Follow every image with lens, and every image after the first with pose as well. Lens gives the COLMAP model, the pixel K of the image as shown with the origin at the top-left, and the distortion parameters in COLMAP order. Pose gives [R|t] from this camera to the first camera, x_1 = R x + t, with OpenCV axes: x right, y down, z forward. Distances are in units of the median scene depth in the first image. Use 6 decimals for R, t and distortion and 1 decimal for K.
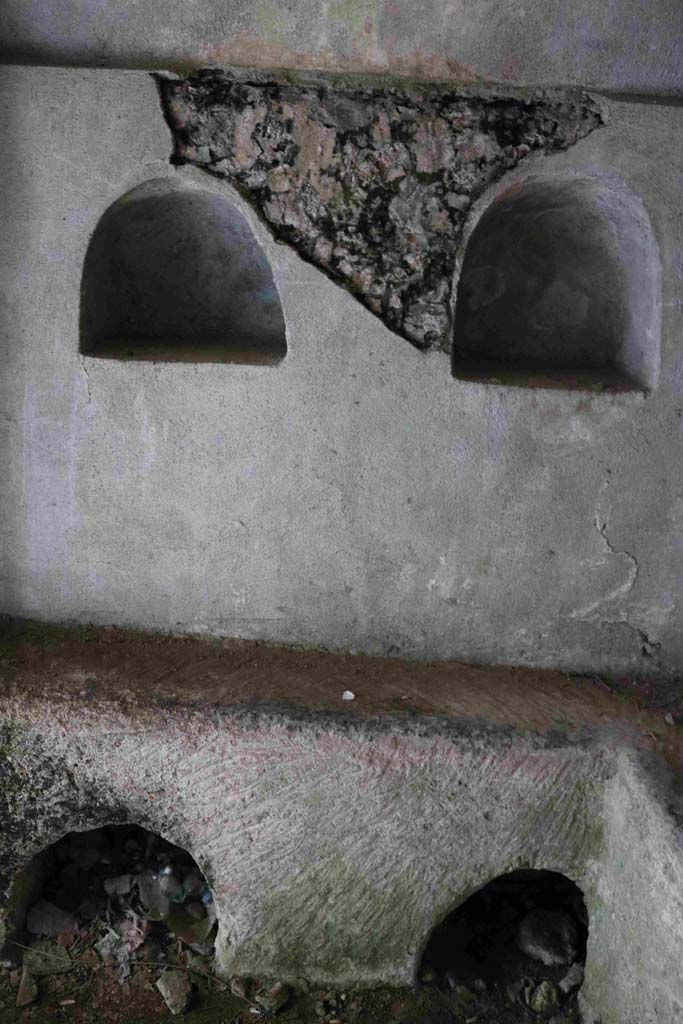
lens RADIAL K [[849.3, 0, 339.3], [0, 849.3, 498.4], [0, 0, 1]] dist [-0.164862, 0.142723]
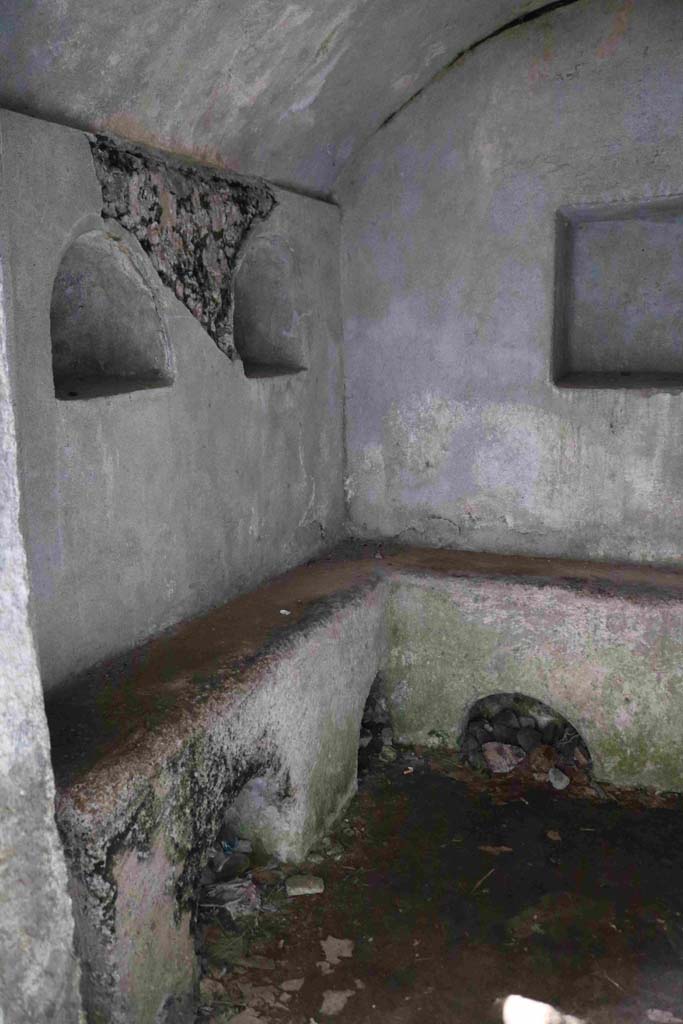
lens RADIAL K [[849.3, 0, 339.3], [0, 849.3, 498.4], [0, 0, 1]] dist [-0.164862, 0.142723]
pose [[0.388525, -0.246694, 0.887801, -1.138129], [0.276952, 0.950208, 0.142834, -0.112478], [-0.878832, 0.190384, 0.437502, 0.297781]]
